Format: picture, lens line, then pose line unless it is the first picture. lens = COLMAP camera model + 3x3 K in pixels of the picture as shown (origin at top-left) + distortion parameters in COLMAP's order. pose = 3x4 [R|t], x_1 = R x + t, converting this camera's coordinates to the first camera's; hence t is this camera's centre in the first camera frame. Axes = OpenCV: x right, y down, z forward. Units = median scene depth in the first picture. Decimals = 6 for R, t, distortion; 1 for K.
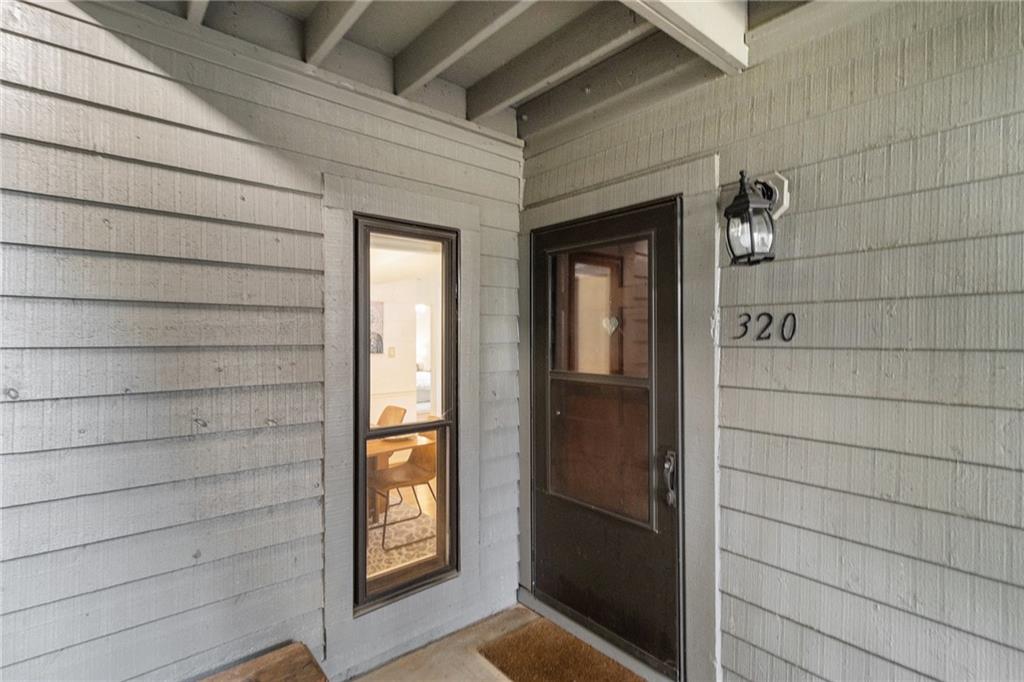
lens RADIAL K [[475.9, 0, 508.7], [0, 475.9, 344.2], [0, 0, 1]] dist [0.001757, 0.002985]
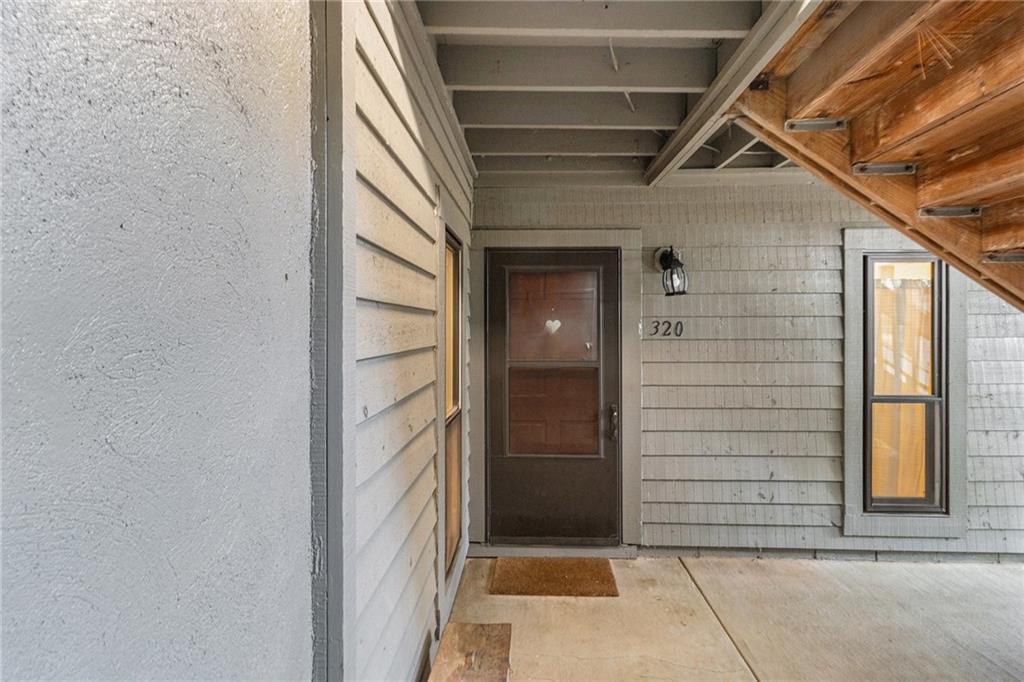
lens RADIAL K [[475.9, 0, 504.7], [0, 475.9, 332.2], [0, 0, 1]] dist [0.001757, 0.002985]
pose [[0.684518, -0.008501, 0.728947, -1.111586], [0.012883, 0.999917, -0.000436, -0.026380], [-0.728882, 0.009690, 0.684570, 0.164889]]
